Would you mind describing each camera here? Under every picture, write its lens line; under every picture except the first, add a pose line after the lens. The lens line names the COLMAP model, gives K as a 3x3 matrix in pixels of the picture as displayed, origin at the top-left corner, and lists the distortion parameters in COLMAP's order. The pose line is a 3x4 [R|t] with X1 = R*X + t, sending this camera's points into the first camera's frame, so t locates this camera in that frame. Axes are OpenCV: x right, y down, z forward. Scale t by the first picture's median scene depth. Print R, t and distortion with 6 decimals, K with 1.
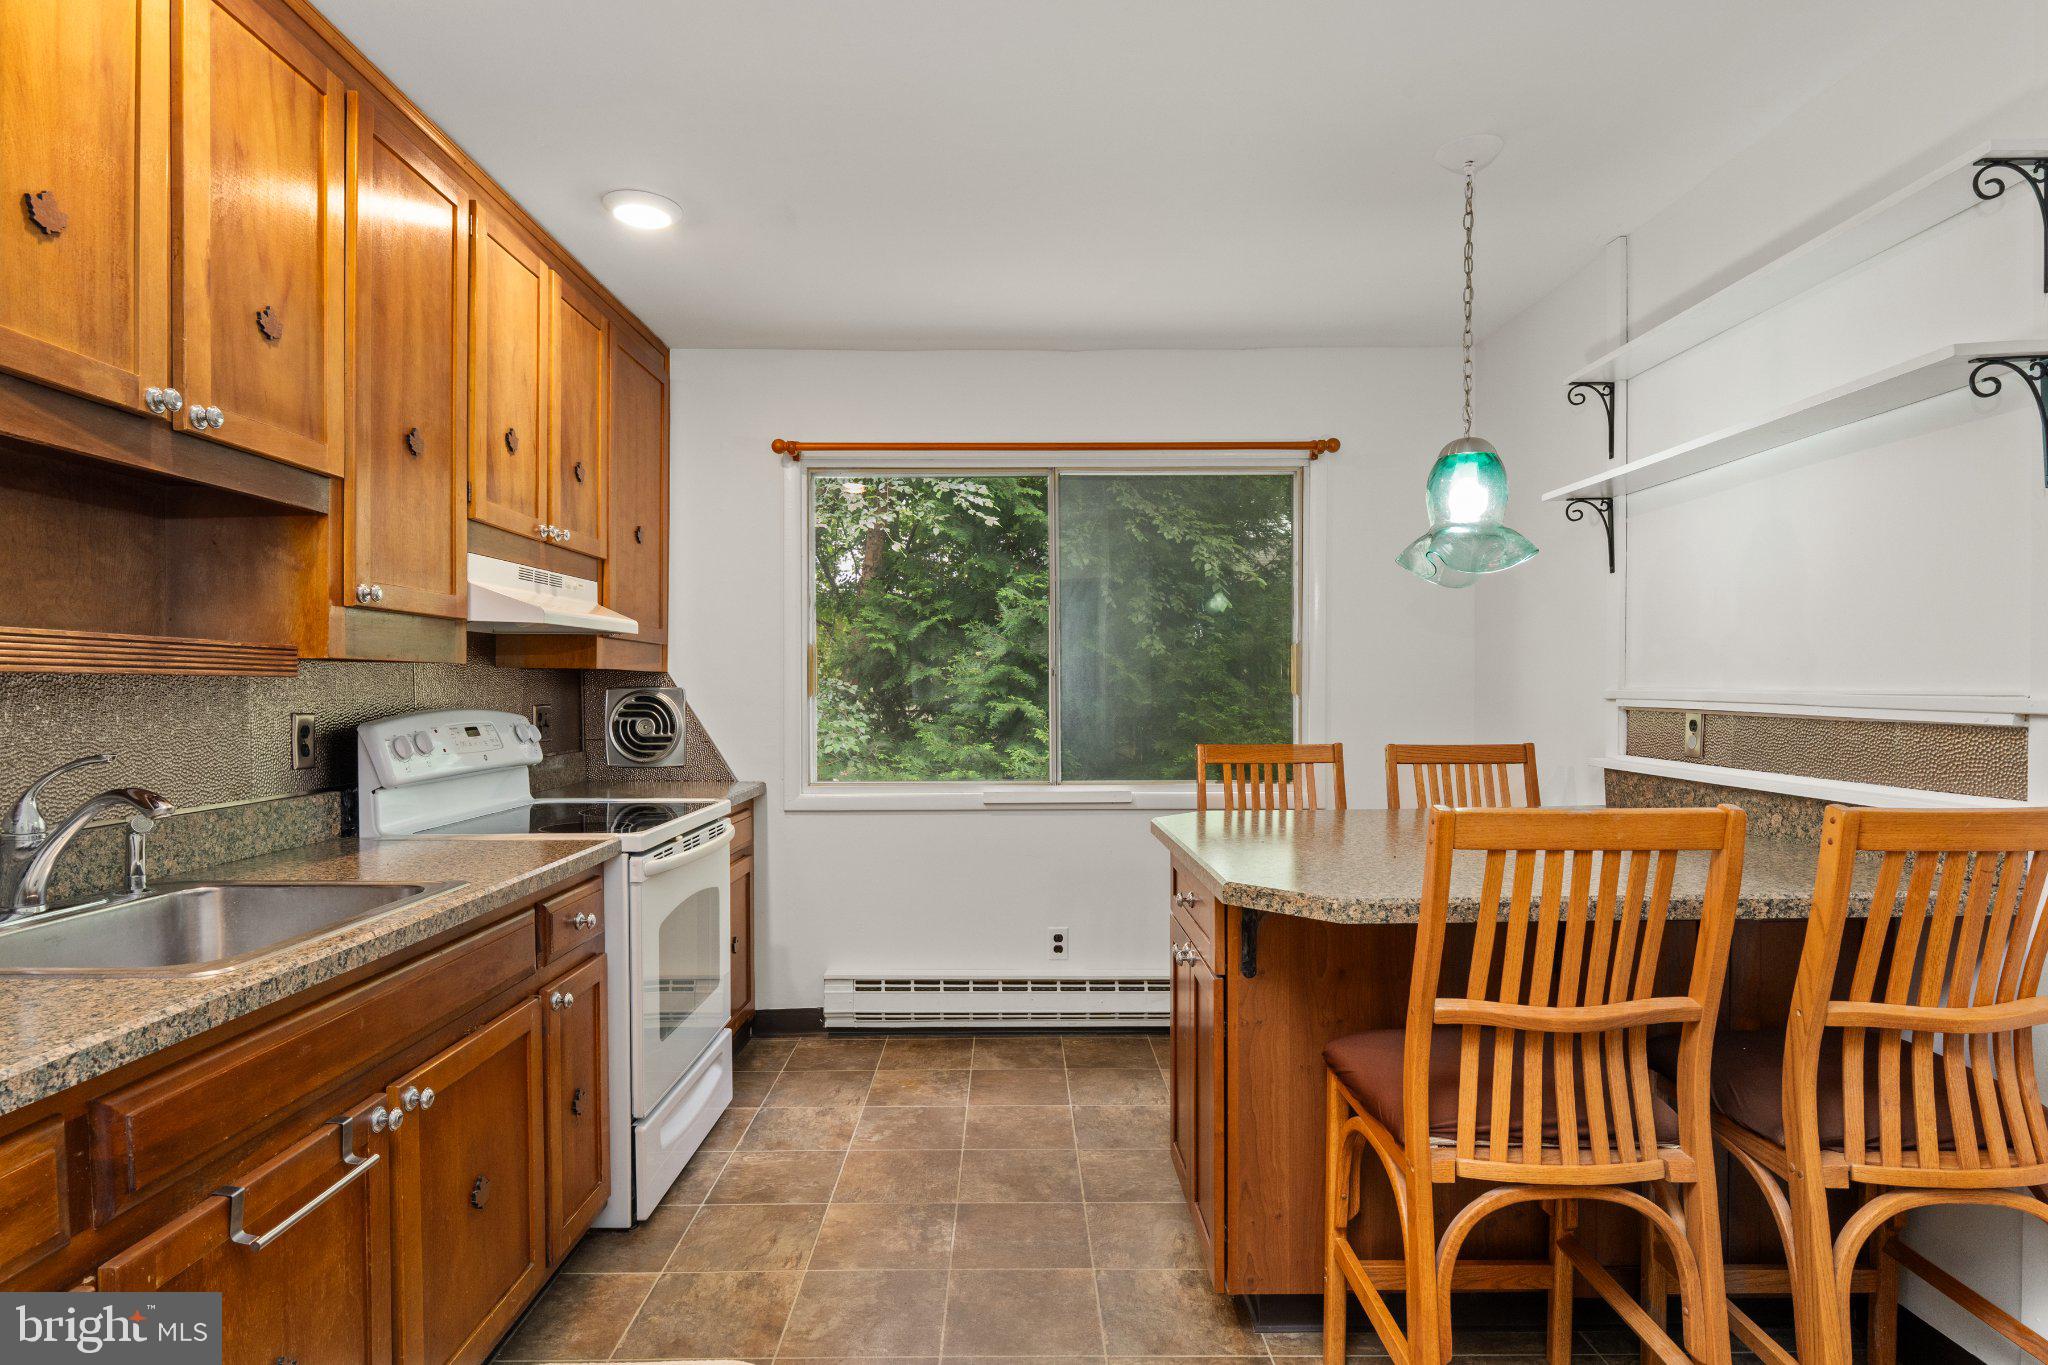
lens RADIAL K [[1100.5, 0, 1024.0], [0, 1100.5, 682.5], [0, 0, 1]] dist [0.000296, 0.000055]
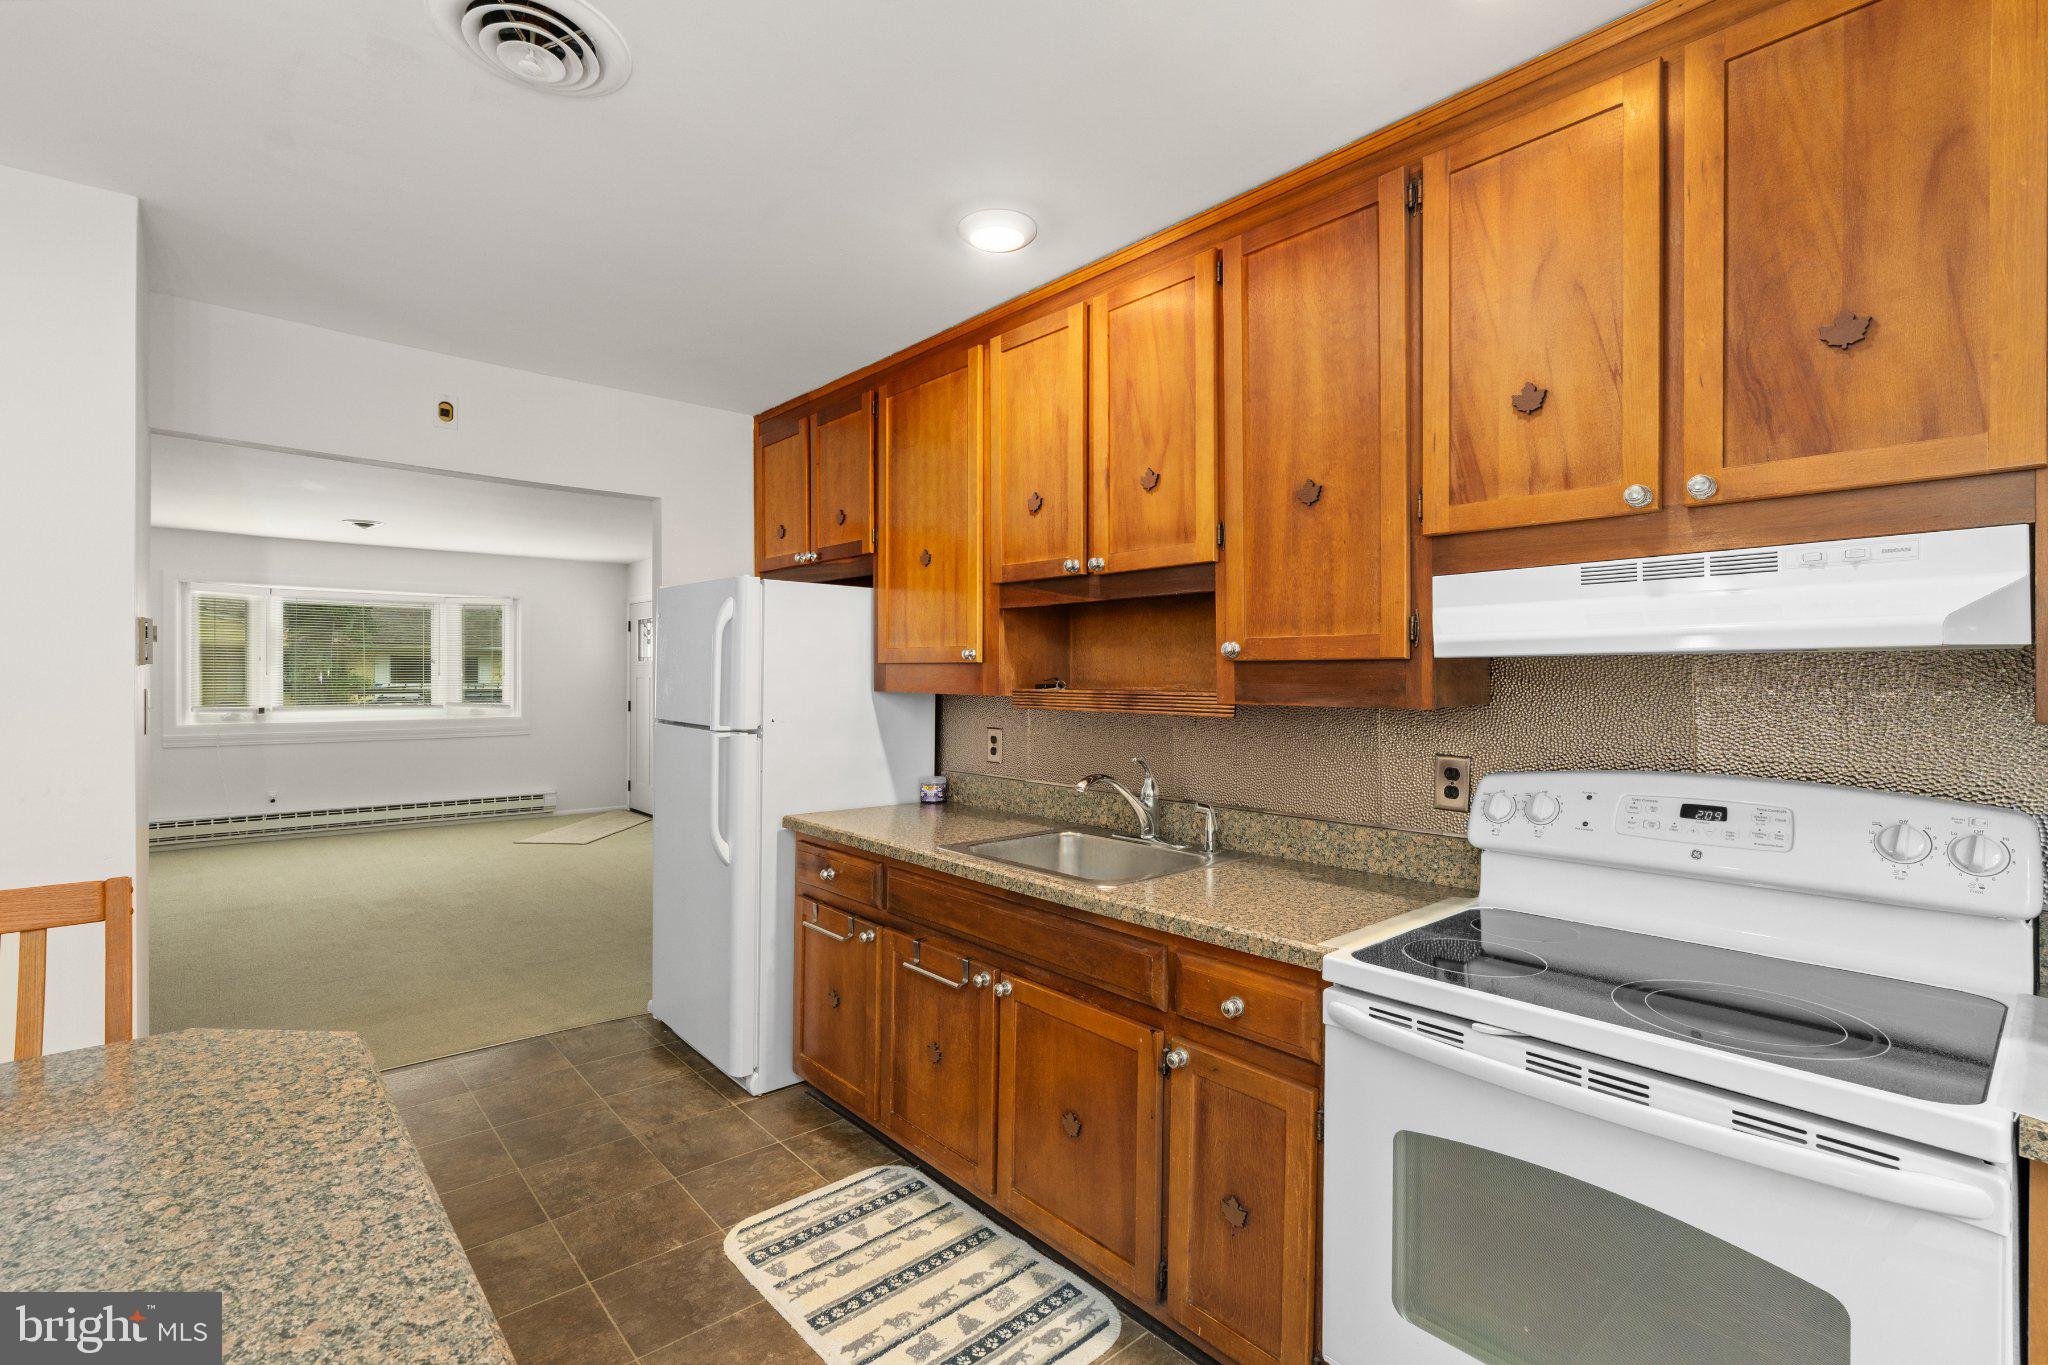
lens RADIAL K [[933.1, 0, 1024.0], [0, 933.1, 682.5], [0, 0, 1]] dist [-0.002636, -0.000153]
pose [[-0.750940, 0.000882, -0.660370, 0.218245], [-0.001169, 0.999996, 0.002666, -0.043563], [0.660369, 0.002774, -0.750936, 1.448217]]
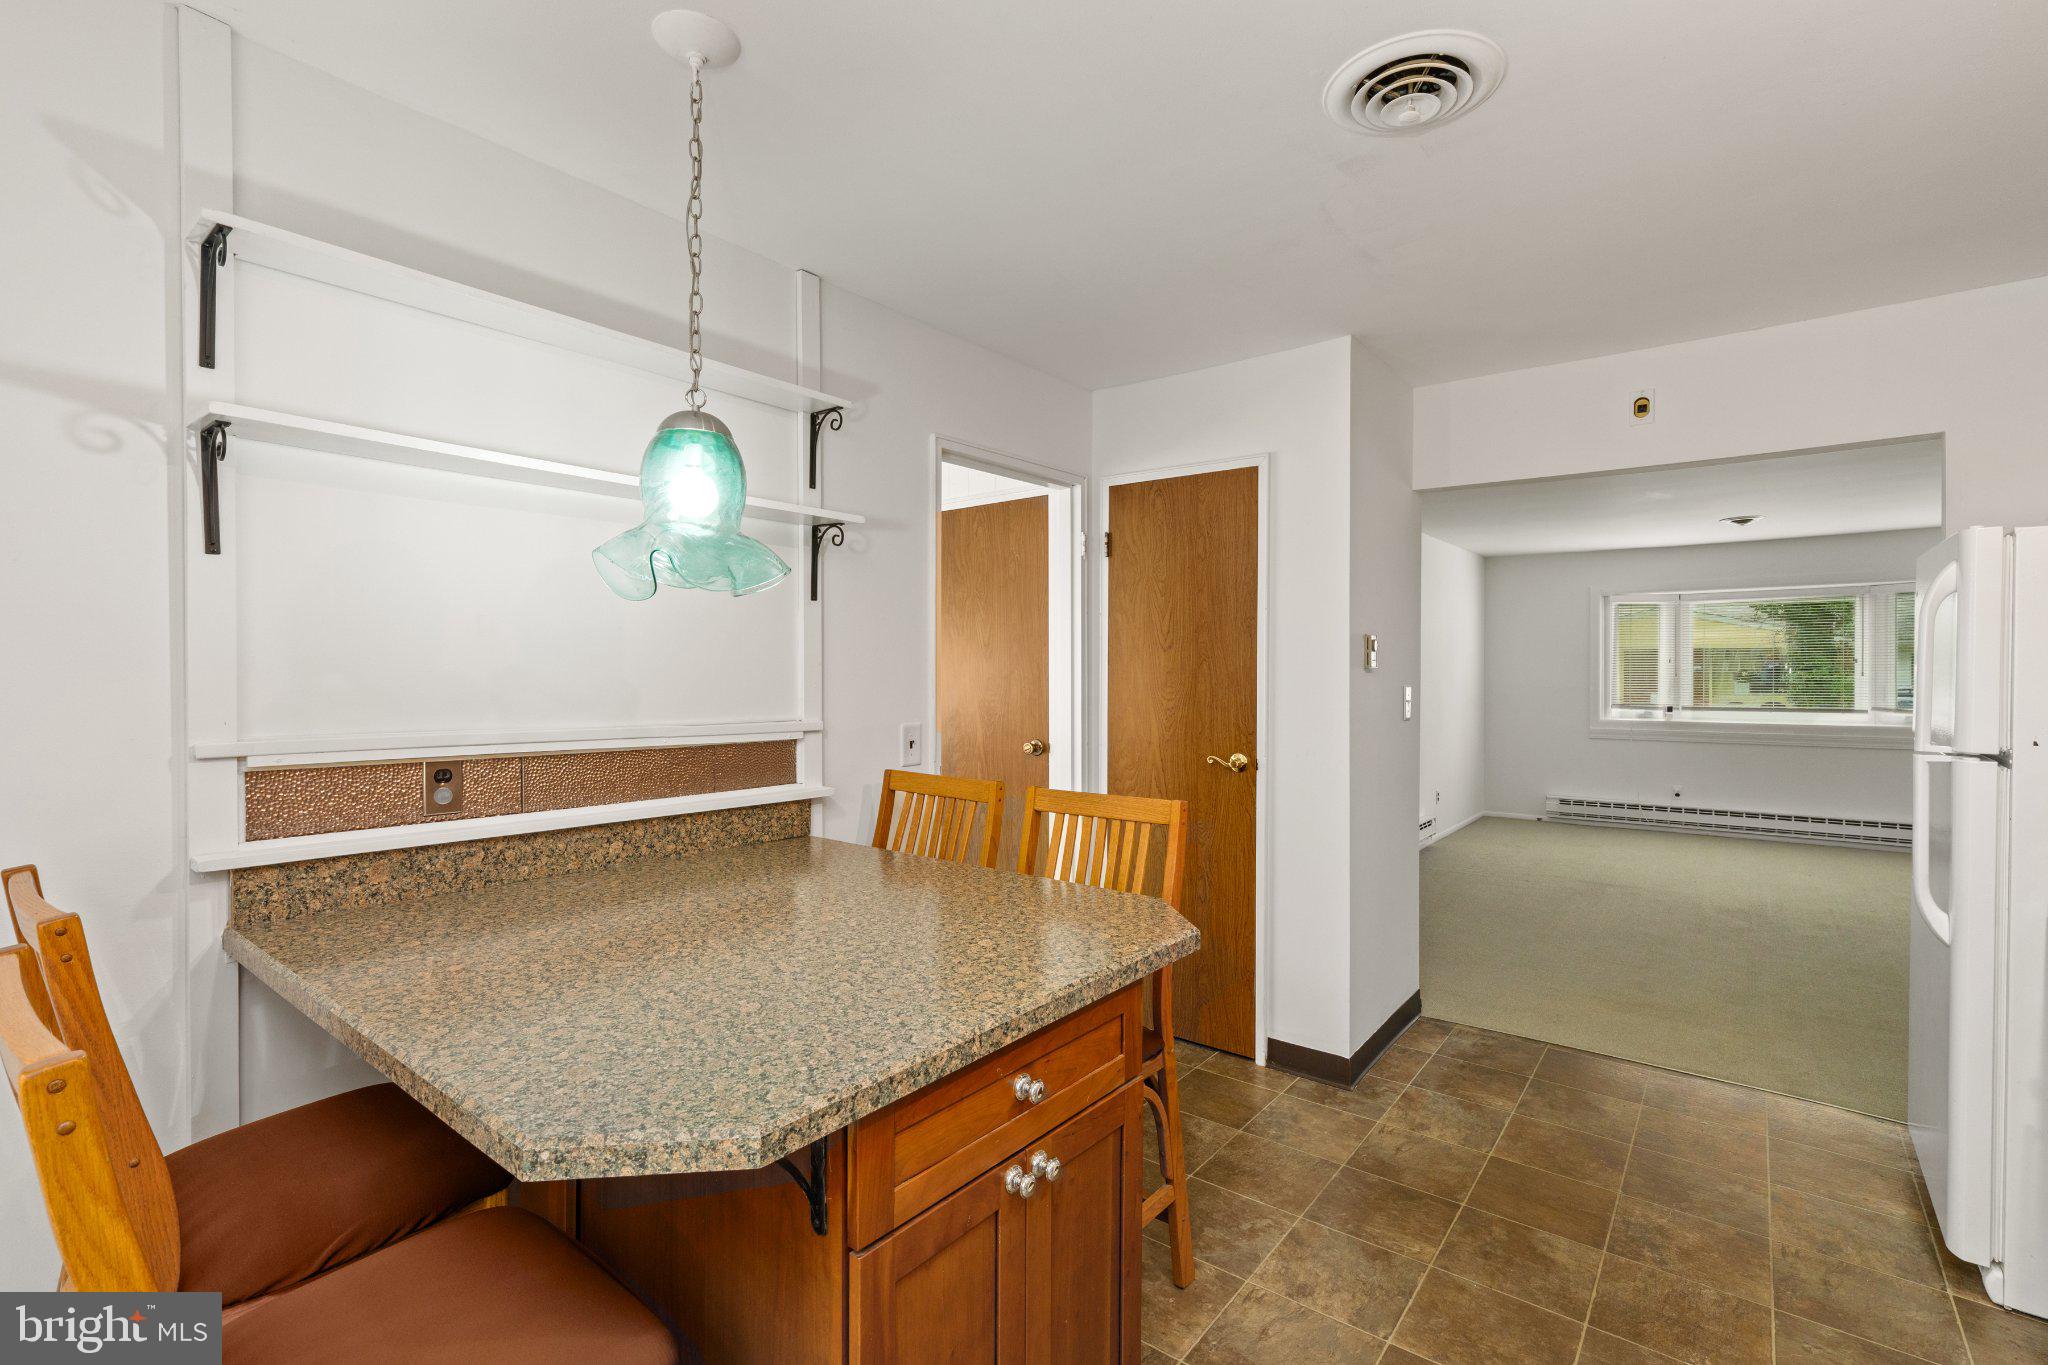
lens RADIAL K [[933.1, 0, 1024.0], [0, 933.1, 682.5], [0, 0, 1]] dist [-0.002636, -0.000153]
pose [[-0.776360, -0.005337, 0.630267, -0.204150], [-0.003132, 0.999984, 0.004609, -0.042517], [-0.630282, 0.001604, -0.776365, 1.467857]]
